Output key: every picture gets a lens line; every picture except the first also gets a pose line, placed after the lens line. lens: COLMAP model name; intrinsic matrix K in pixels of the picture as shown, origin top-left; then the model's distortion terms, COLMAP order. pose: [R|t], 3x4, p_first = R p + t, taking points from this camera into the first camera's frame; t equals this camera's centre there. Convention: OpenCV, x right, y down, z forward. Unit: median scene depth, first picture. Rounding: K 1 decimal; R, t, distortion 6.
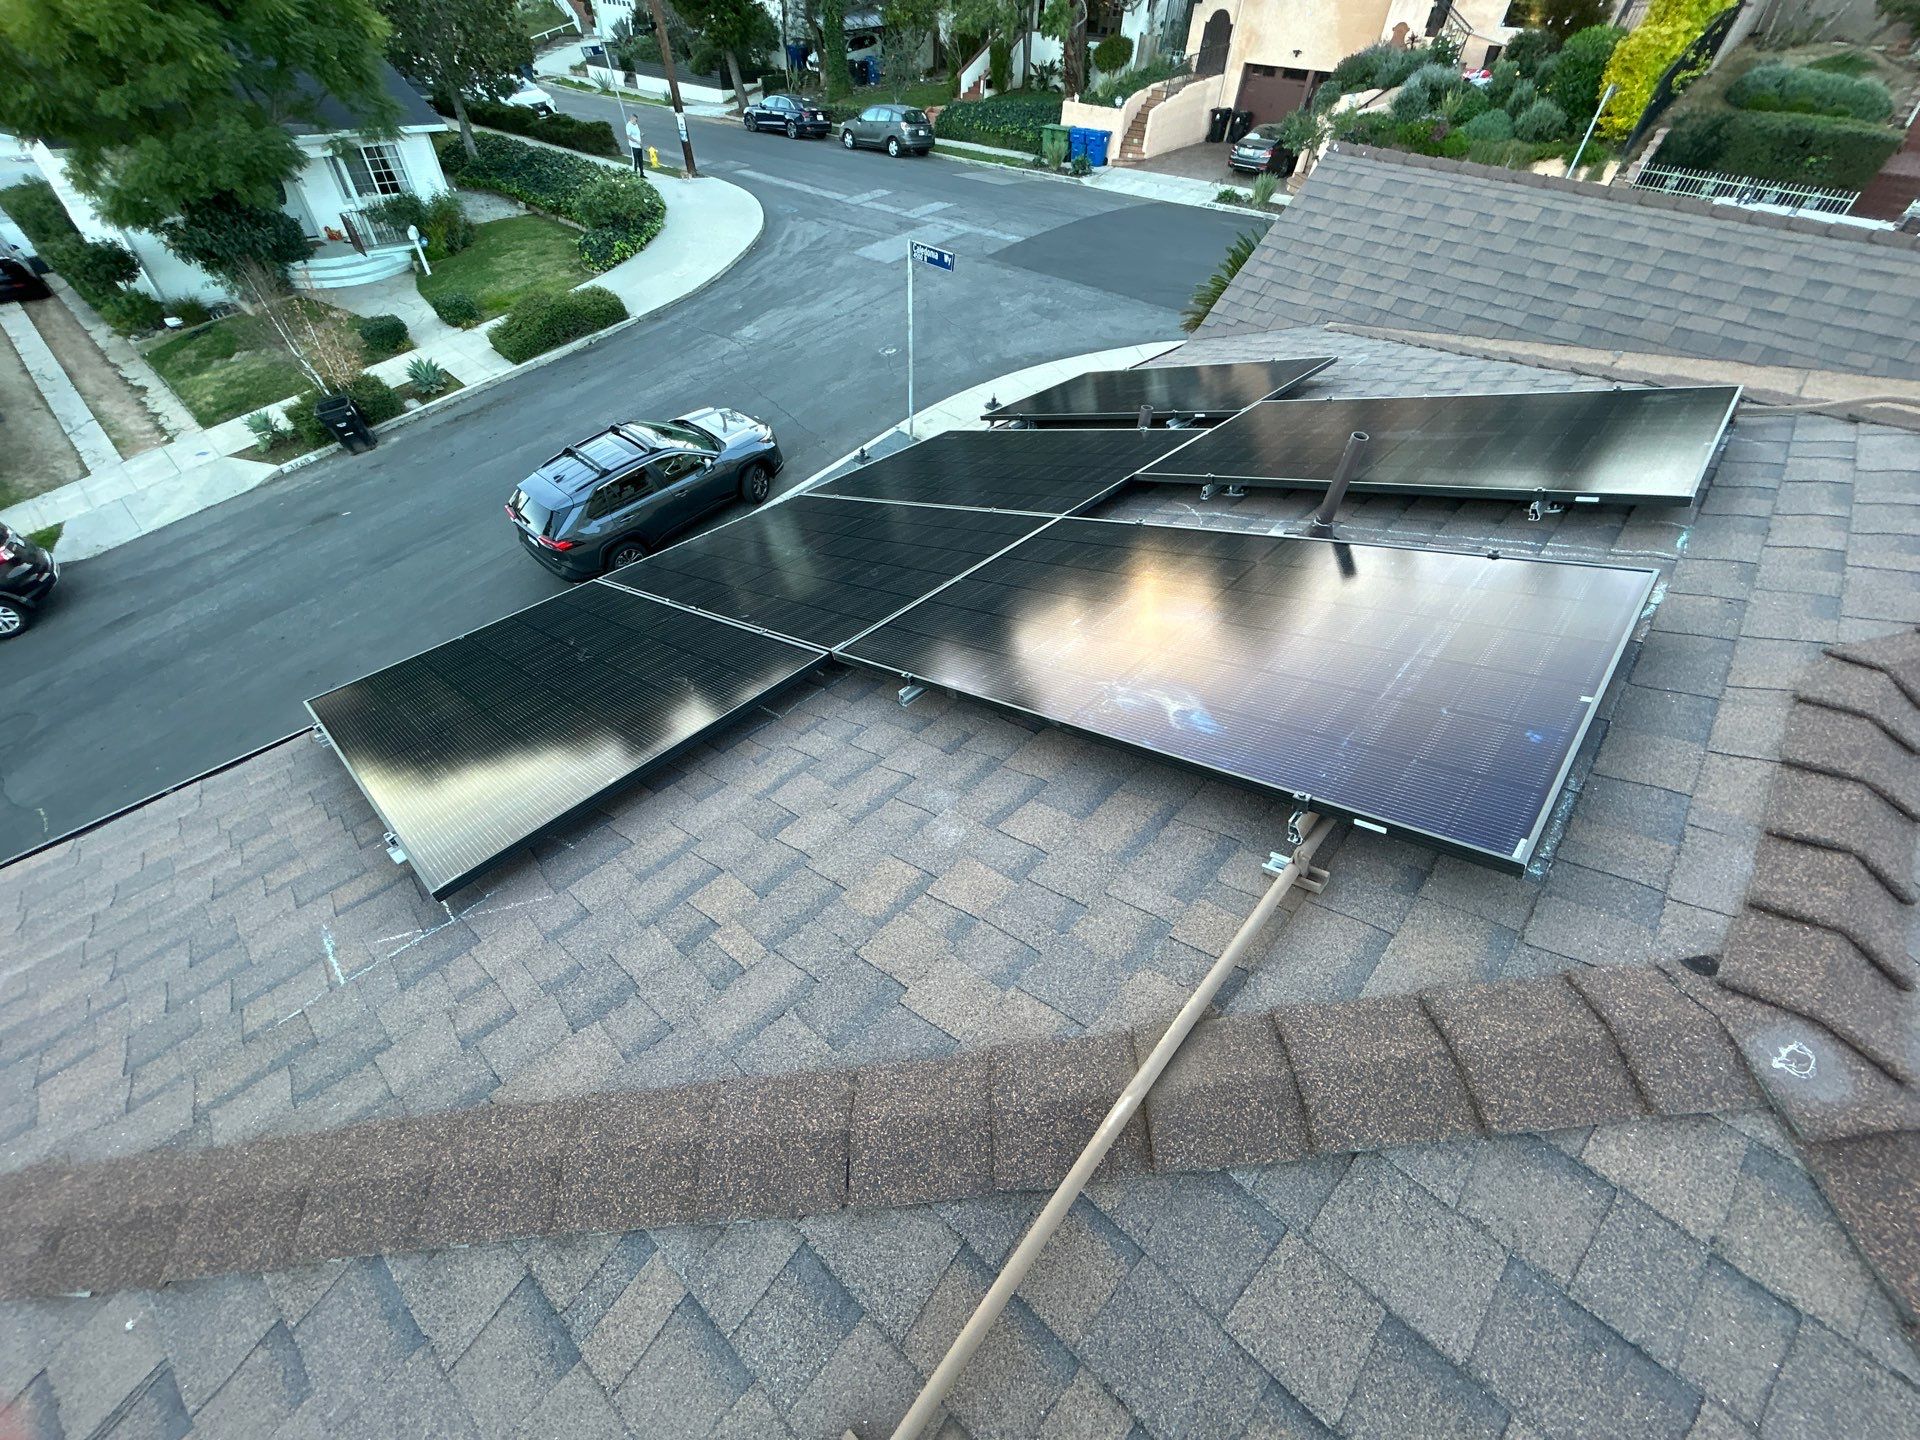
lens RADIAL K [[768.5, 0, 958.2], [0, 768.5, 718.8], [0, 0, 1]] dist [0.001488, -0.000151]
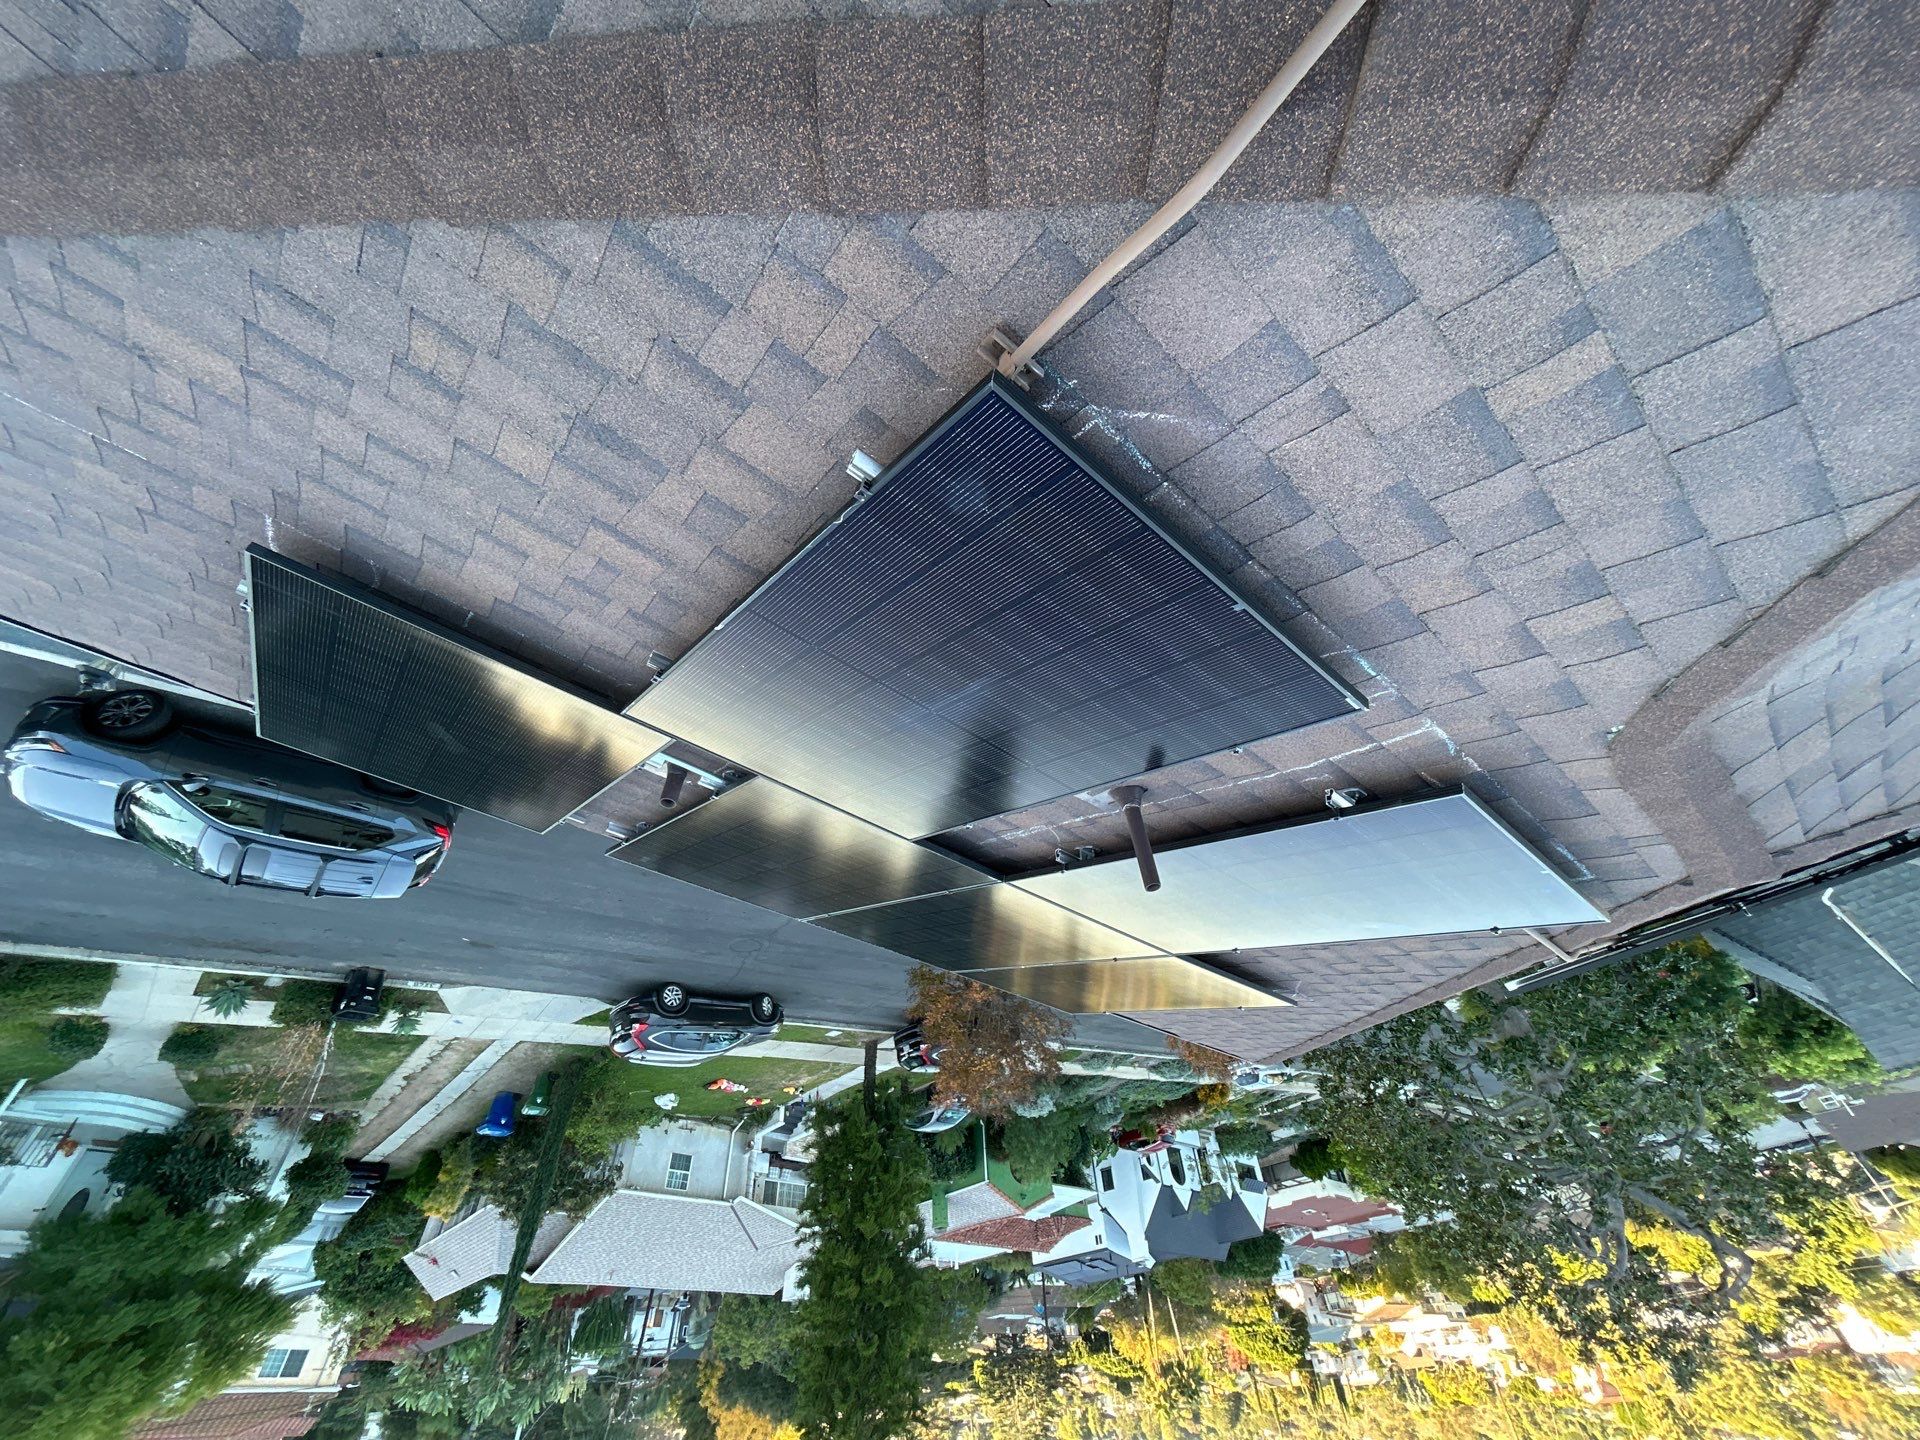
lens RADIAL K [[768.5, 0, 958.2], [0, 768.5, 718.8], [0, 0, 1]] dist [0.001488, -0.000151]
pose [[-0.027697, -0.653686, -0.756259, 0.157570], [0.665259, -0.576731, 0.474143, -0.097264], [-0.746099, -0.489976, 0.450844, 0.094149]]
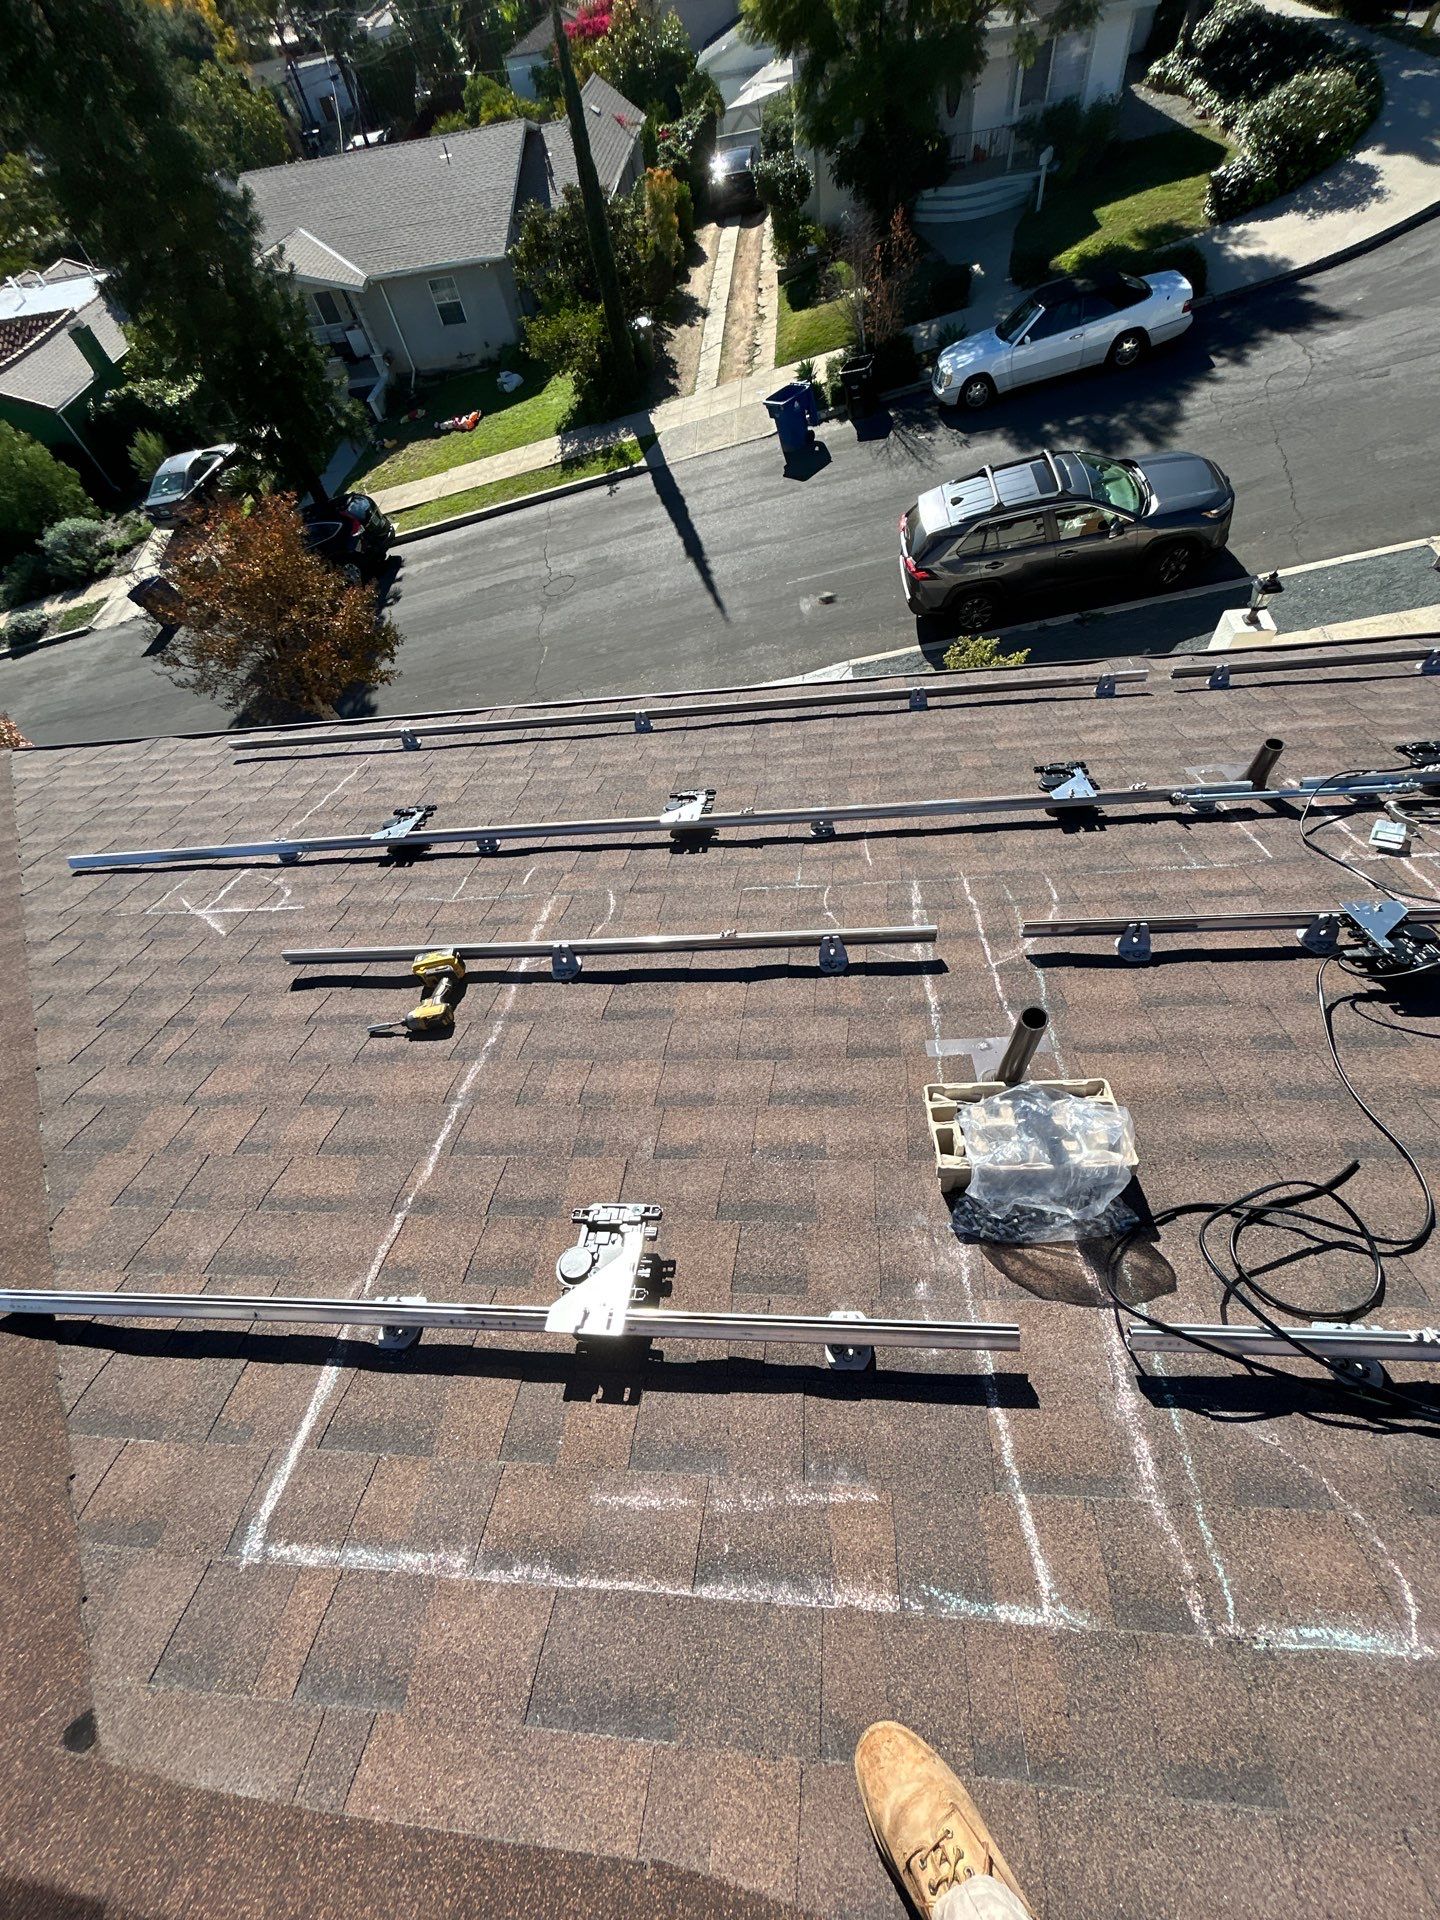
lens RADIAL K [[768.5, 0, 723.7], [0, 768.5, 962.1], [0, 0, 1]] dist [0.001488, -0.000151]
pose [[0.628685, 0.575224, -0.523329, 0.073508], [-0.418325, 0.817445, 0.395964, -0.059747], [0.655561, -0.030015, 0.754546, 0.043476]]
